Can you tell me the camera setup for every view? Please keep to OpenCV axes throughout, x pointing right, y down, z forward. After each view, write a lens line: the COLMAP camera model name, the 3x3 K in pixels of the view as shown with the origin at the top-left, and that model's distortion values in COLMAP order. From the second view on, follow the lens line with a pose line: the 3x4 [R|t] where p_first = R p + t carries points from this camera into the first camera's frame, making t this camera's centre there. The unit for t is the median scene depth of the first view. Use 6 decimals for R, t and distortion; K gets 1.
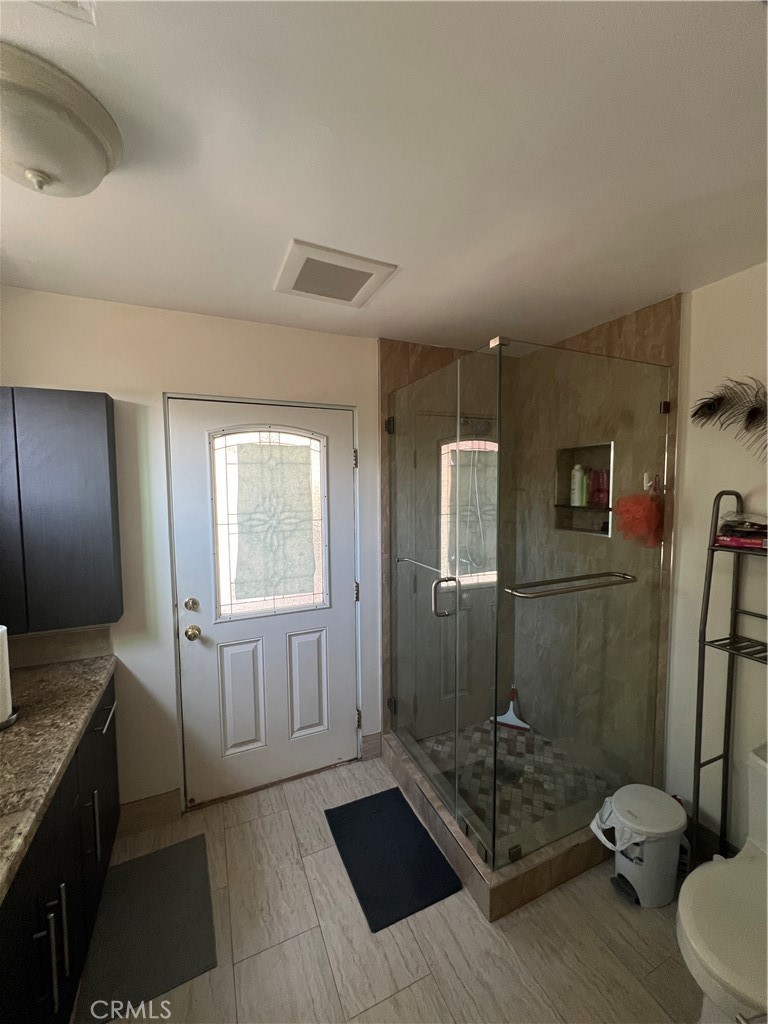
lens RADIAL K [[412.2, 0, 384.5], [0, 412.2, 512.9], [0, 0, 1]] dist [-0.000142, 0.000554]
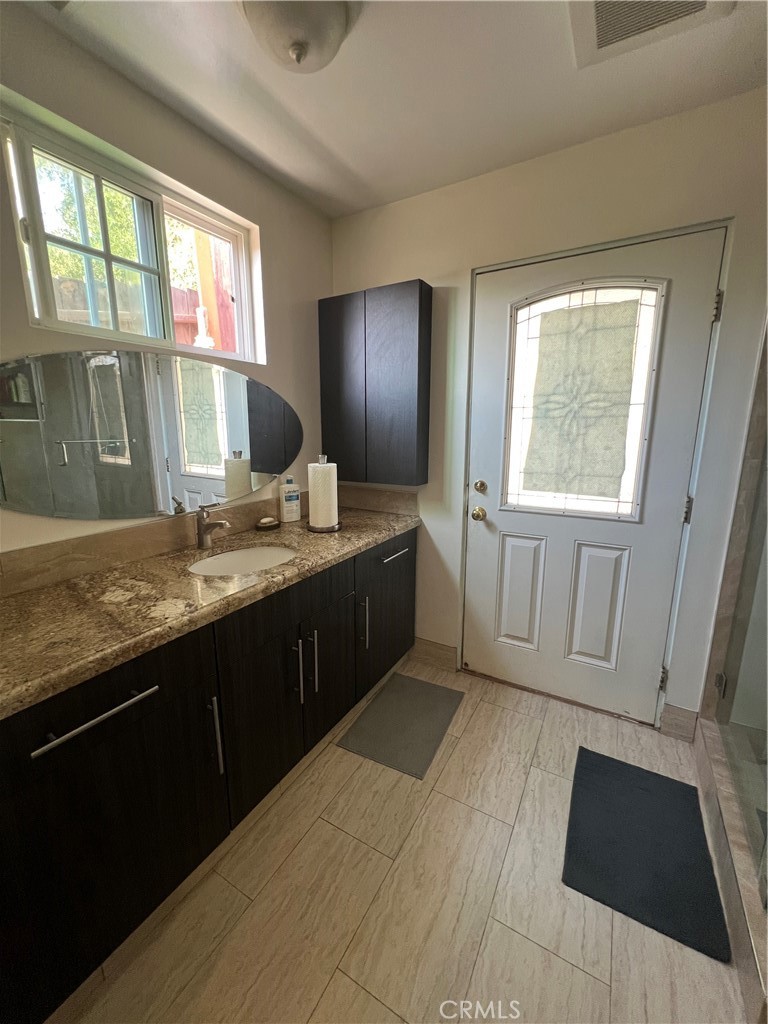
lens RADIAL K [[412.2, 0, 383.7], [0, 412.2, 511.8], [0, 0, 1]] dist [-0.000142, 0.000554]
pose [[0.588530, 0.168365, -0.790750, 0.205188], [-0.061833, 0.984585, 0.163616, 0.123969], [0.806108, -0.047398, 0.589868, 0.183360]]
